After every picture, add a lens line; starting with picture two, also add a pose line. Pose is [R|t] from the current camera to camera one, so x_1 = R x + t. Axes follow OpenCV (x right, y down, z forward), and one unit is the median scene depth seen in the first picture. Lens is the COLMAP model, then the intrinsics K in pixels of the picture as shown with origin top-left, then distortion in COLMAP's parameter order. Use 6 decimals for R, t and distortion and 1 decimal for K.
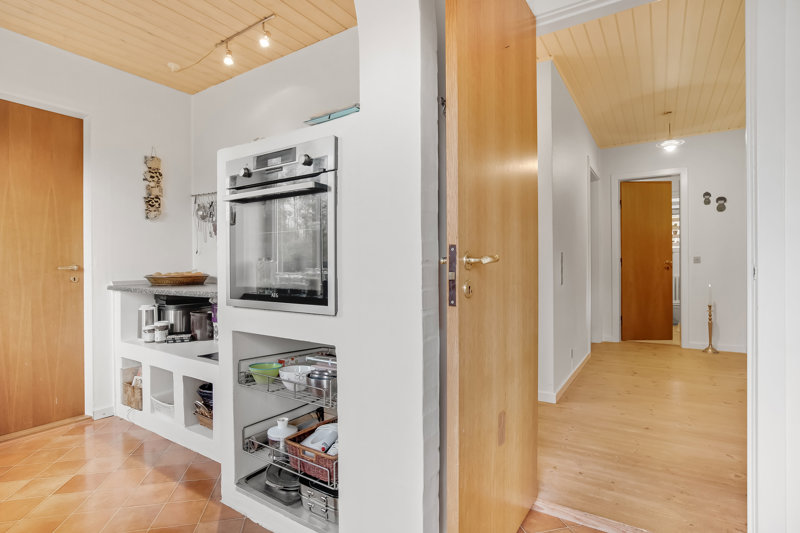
lens RADIAL K [[402.8, 0, 399.0], [0, 402.8, 264.6], [0, 0, 1]] dist [0.000037, 0.001102]
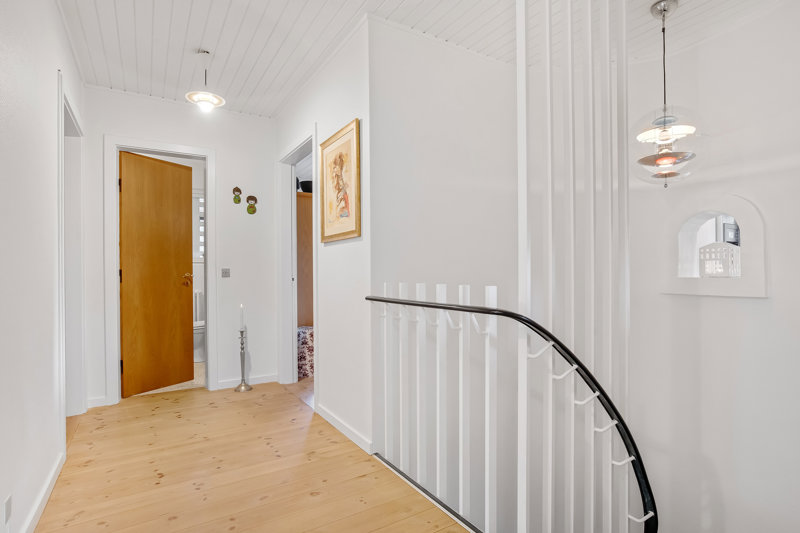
lens RADIAL K [[402.8, 0, 399.0], [0, 402.8, 264.6], [0, 0, 1]] dist [0.000037, 0.001102]
pose [[0.421524, 0.003251, 0.906811, 0.169127], [0.011051, 0.999901, -0.008722, -0.016631], [-0.906750, 0.013697, 0.421446, 0.355701]]
